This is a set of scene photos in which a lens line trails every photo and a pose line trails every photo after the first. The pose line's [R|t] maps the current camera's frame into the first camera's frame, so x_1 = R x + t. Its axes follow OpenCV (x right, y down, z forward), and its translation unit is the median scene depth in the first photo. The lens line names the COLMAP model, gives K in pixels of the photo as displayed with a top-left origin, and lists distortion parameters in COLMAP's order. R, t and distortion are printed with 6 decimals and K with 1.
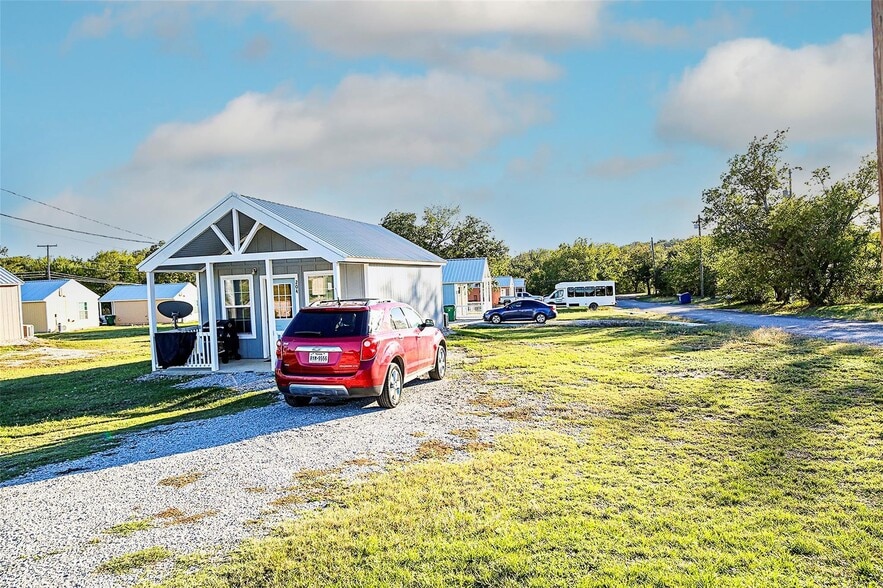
lens RADIAL K [[528.0, 0, 441.5], [0, 528.0, 294.0], [0, 0, 1]] dist [0.011662, 0.001847]
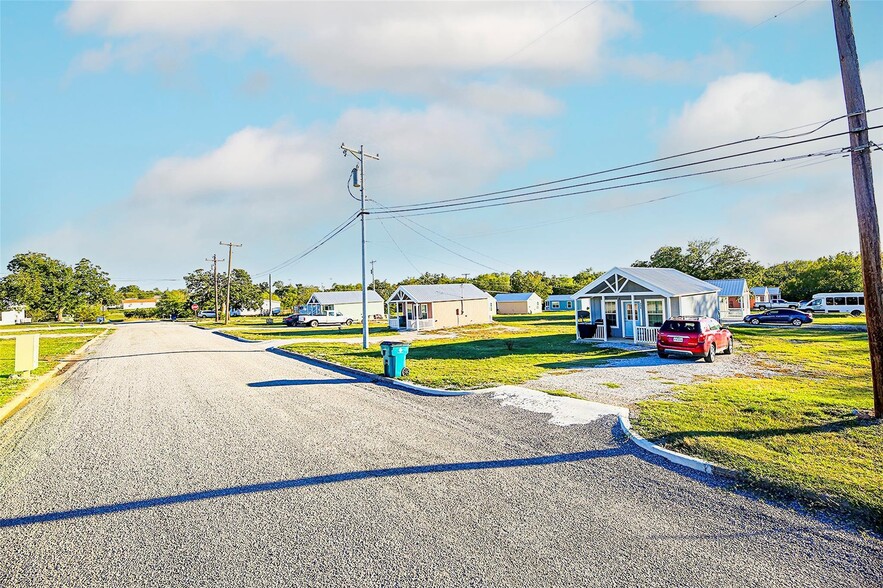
lens RADIAL K [[352.6, 0, 441.5], [0, 352.6, 294.0], [0, 0, 1]] dist [0.000882, -0.000402]
pose [[0.822919, 0.004522, -0.568141, -0.057545], [-0.001734, 0.999984, 0.005448, -0.032217], [0.568156, -0.003498, 0.822913, -0.311557]]
